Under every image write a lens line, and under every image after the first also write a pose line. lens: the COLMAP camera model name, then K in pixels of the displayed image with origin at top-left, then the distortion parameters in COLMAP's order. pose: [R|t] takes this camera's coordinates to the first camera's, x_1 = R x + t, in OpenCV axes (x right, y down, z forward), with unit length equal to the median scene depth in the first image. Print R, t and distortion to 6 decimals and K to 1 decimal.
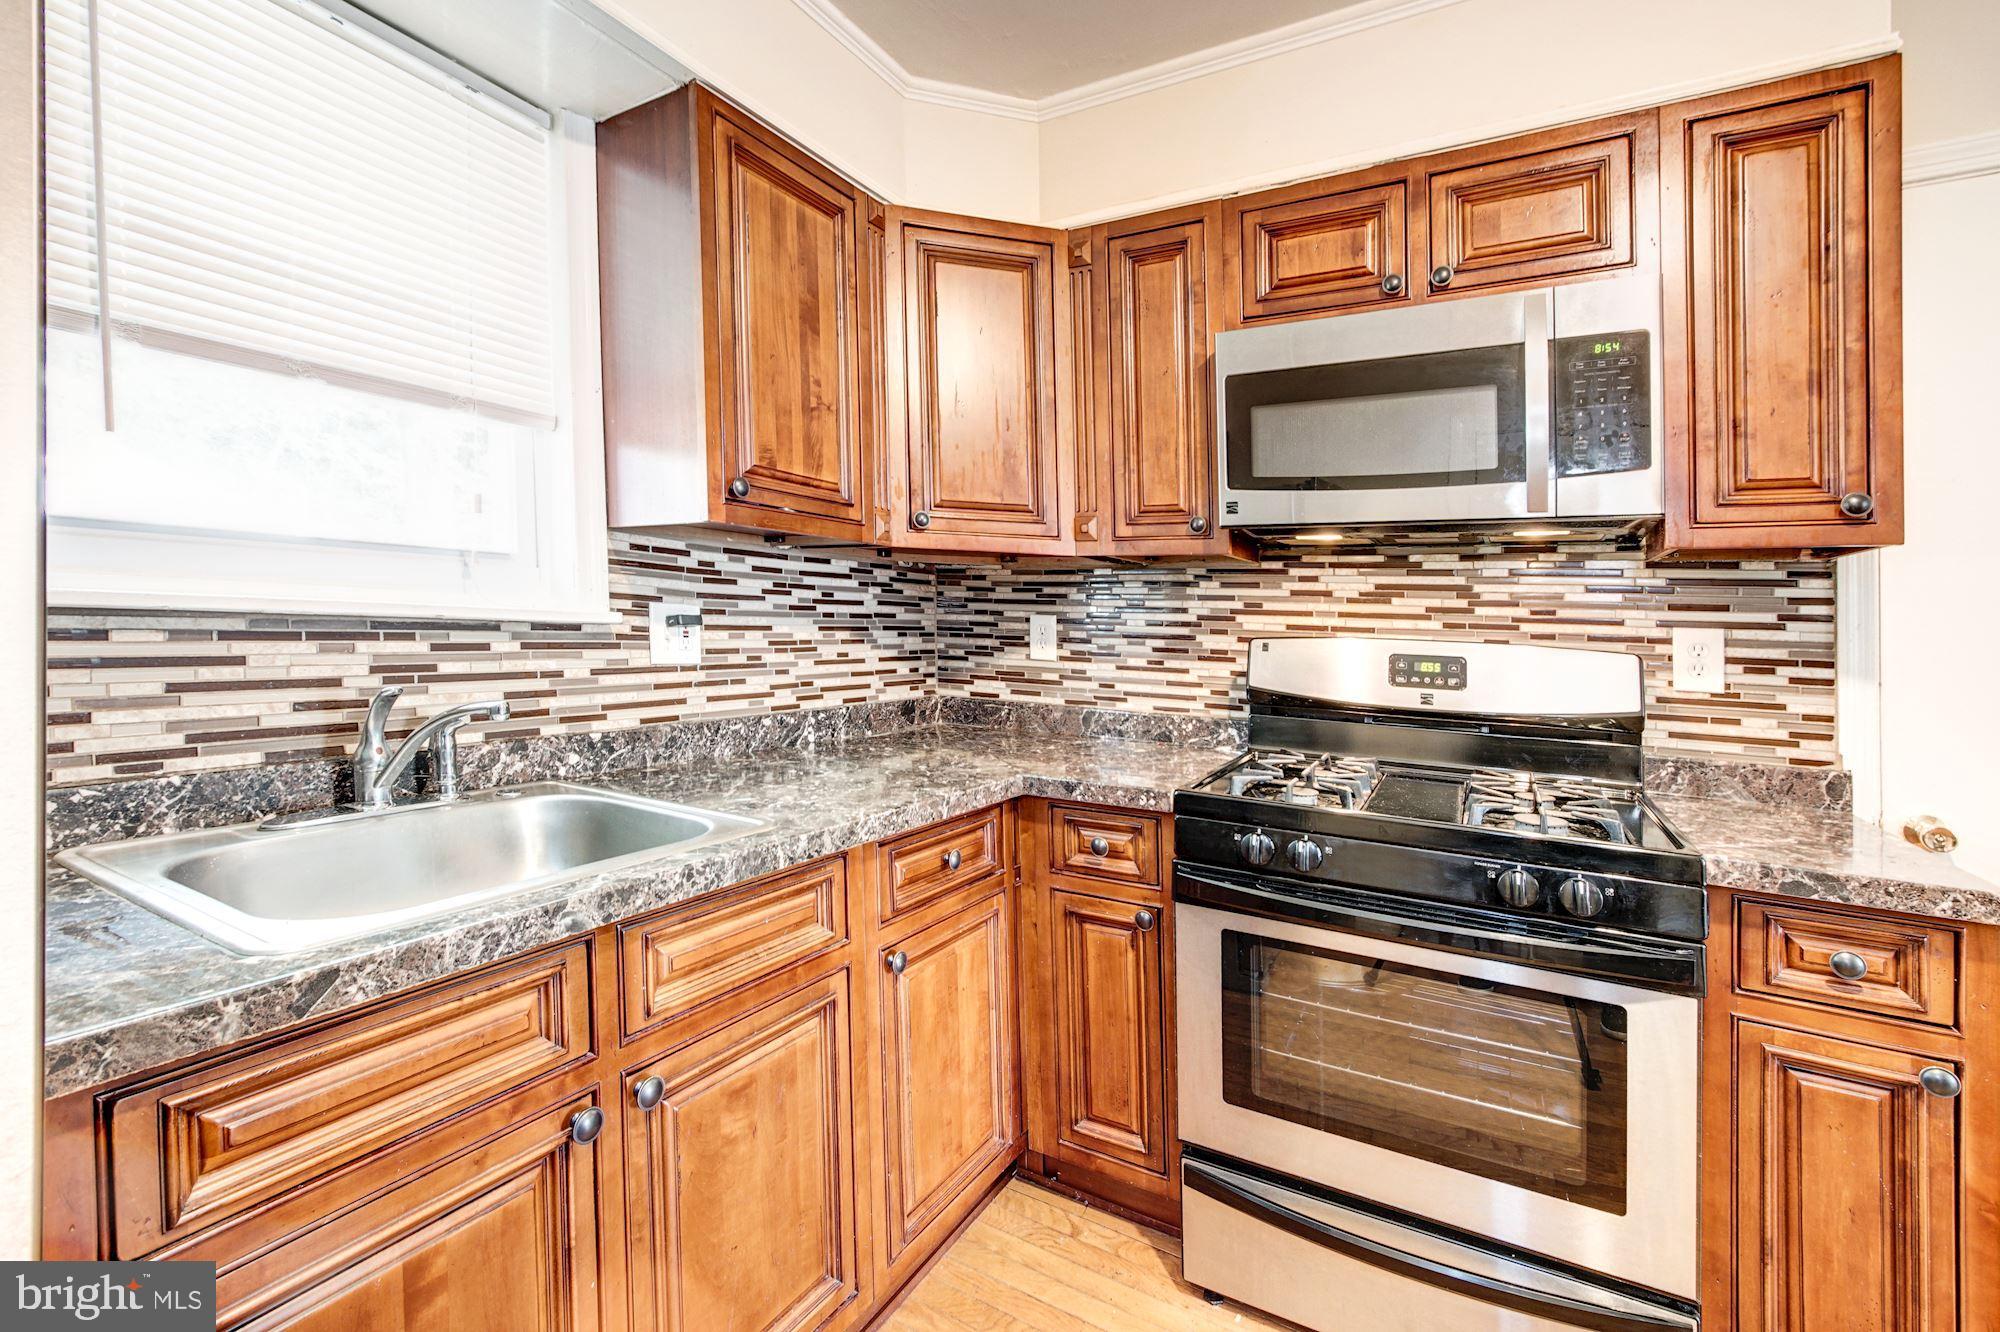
lens RADIAL K [[842.7, 0, 1054.4], [0, 842.7, 654.9], [0, 0, 1]] dist [0.000371, 0.000136]
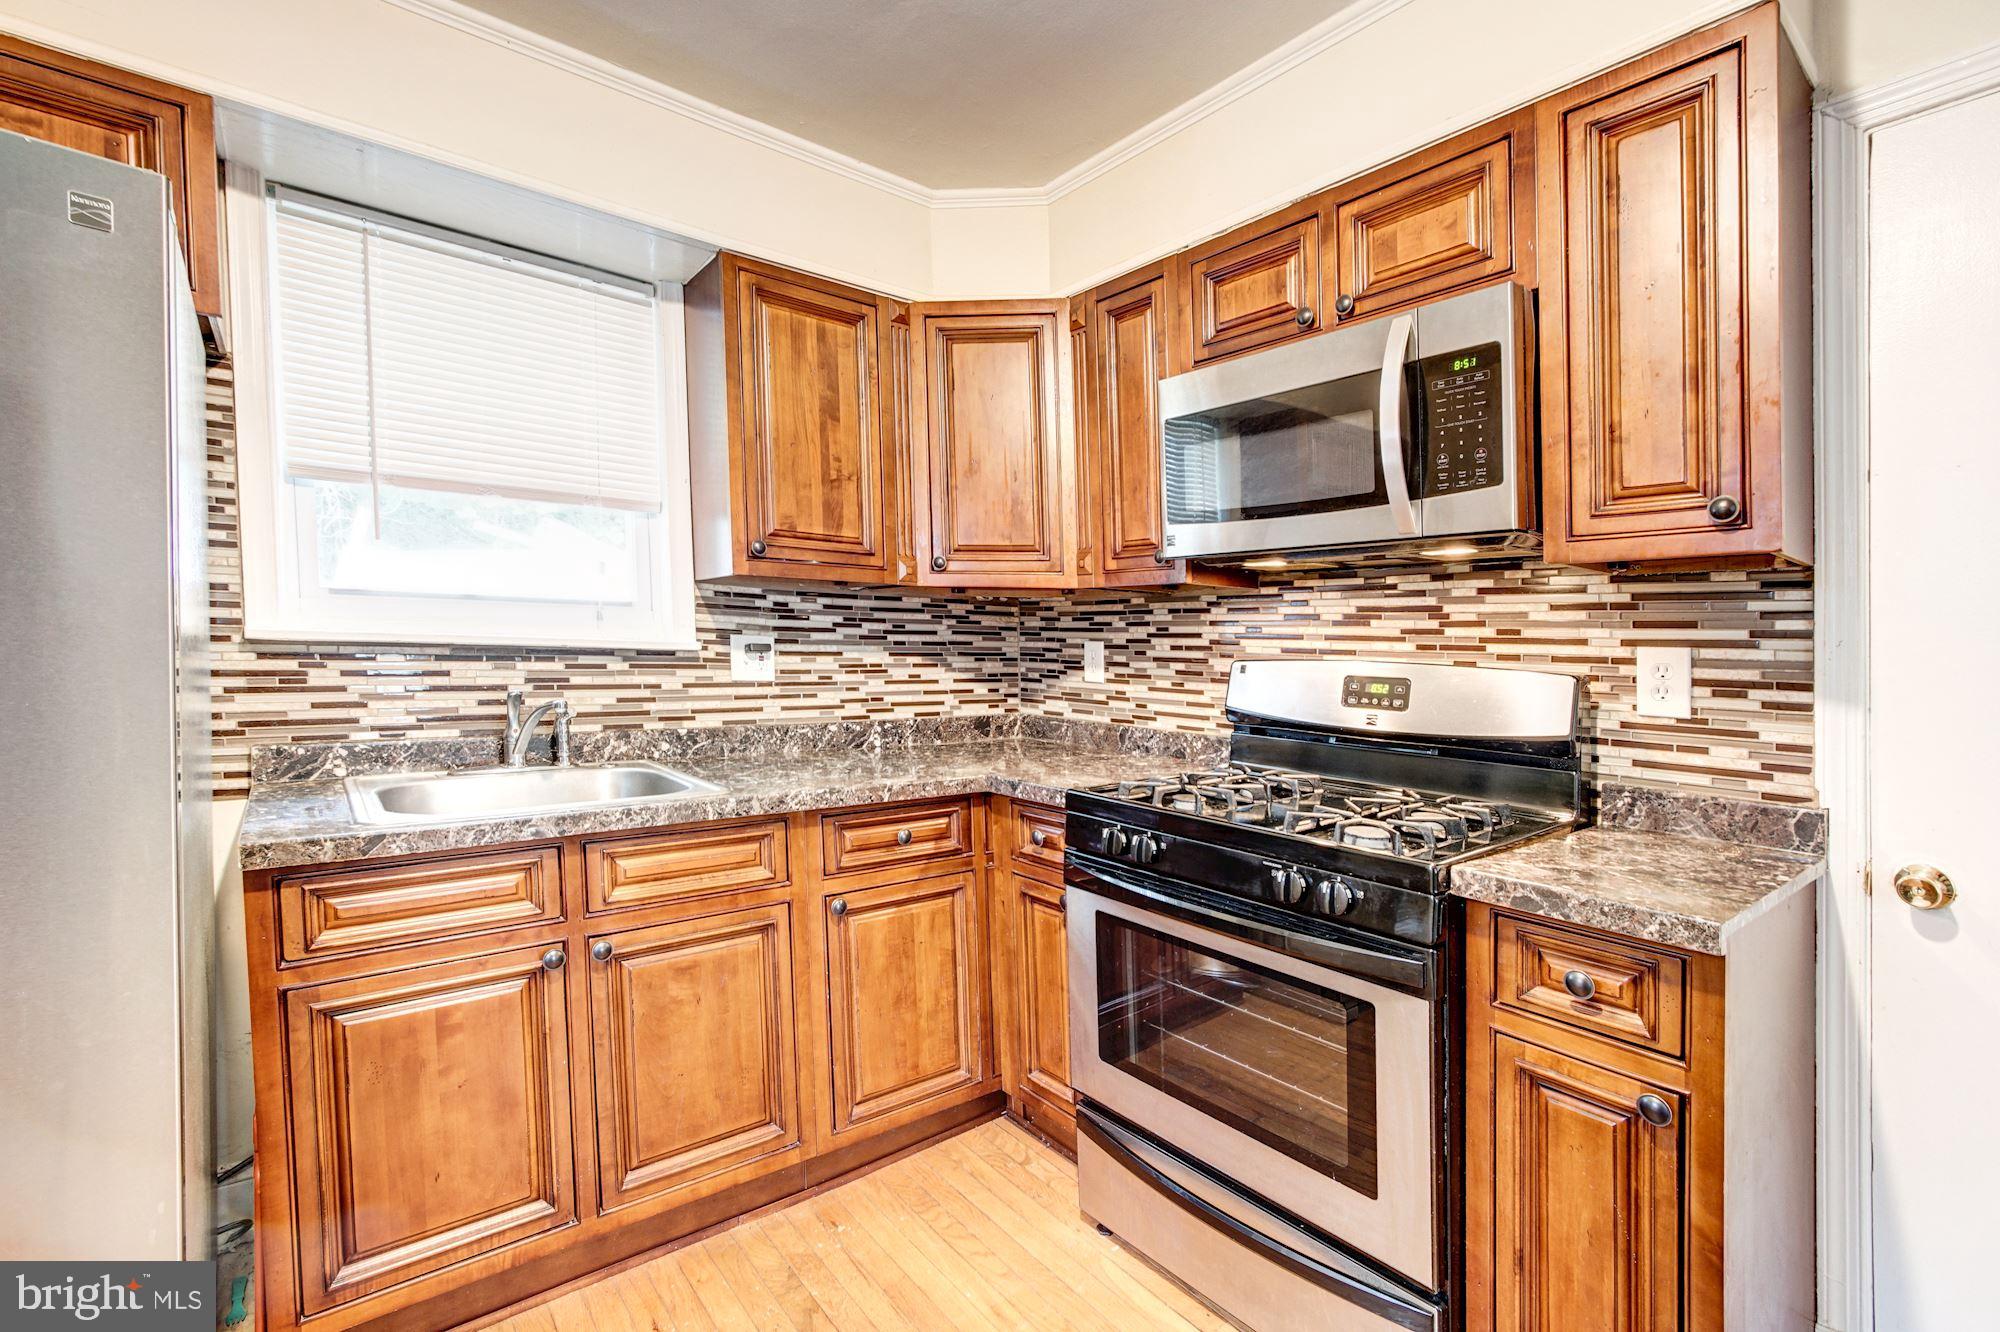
lens RADIAL K [[845.8, 0, 1051.5], [0, 845.8, 704.8], [0, 0, 1]] dist [0.000490, 0.000086]
pose [[0.938872, 0.014672, -0.343955, 0.427409], [-0.006398, 0.999662, 0.025179, 0.011370], [0.344208, -0.021439, 0.938648, -0.085379]]
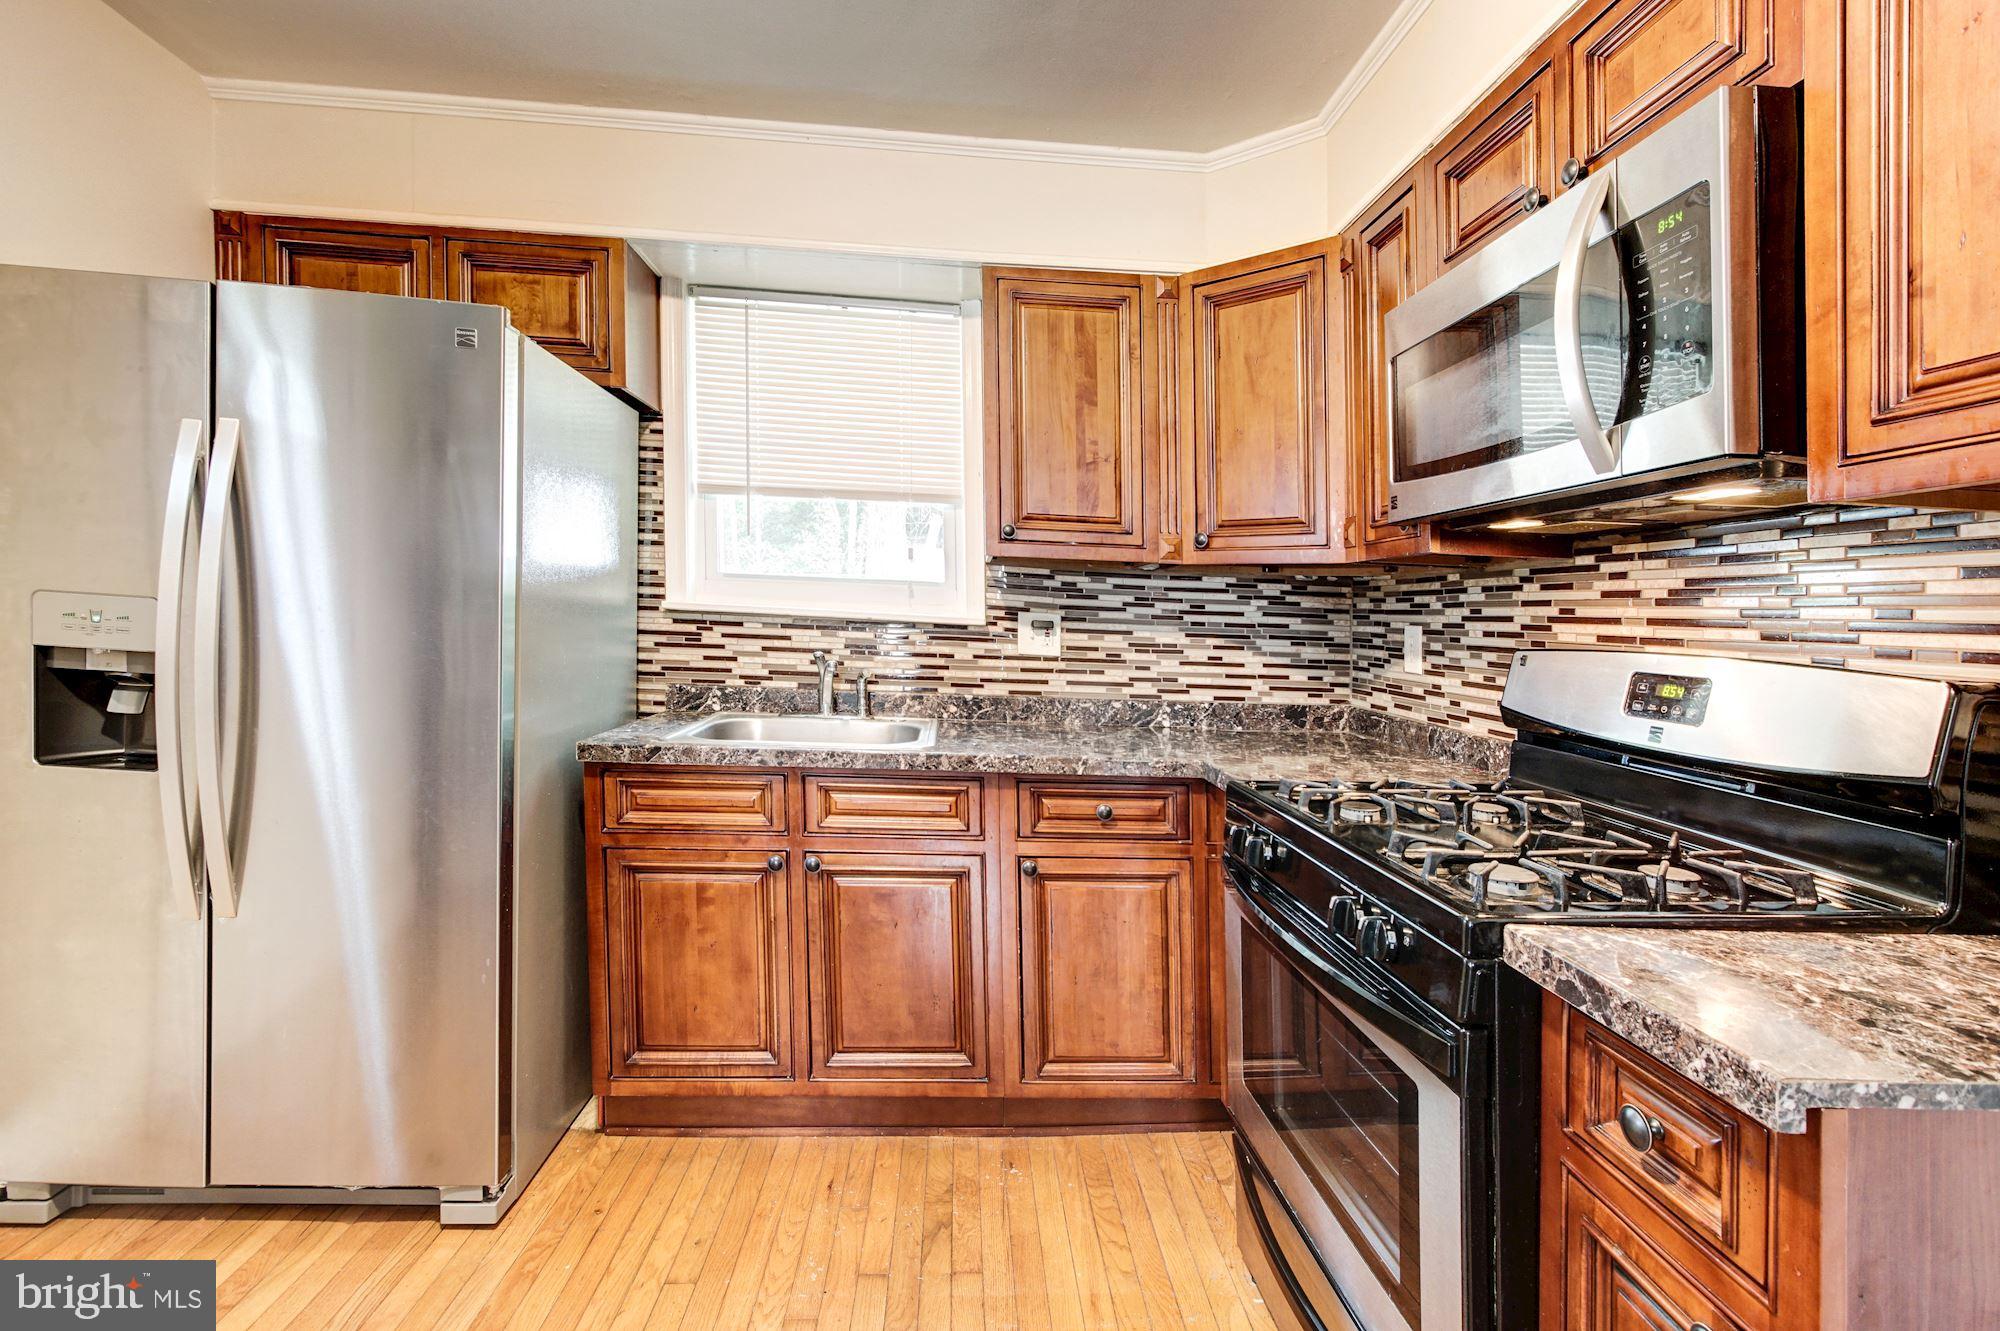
lens RADIAL K [[878.6, 0, 1080.3], [0, 878.6, 696.4], [0, 0, 1]] dist [-0.000405, -0.000002]
pose [[0.604232, 0.064631, -0.794183, 0.740207], [-0.051741, 0.997784, 0.041834, 0.013708], [0.795127, 0.015814, 0.606237, 0.140424]]
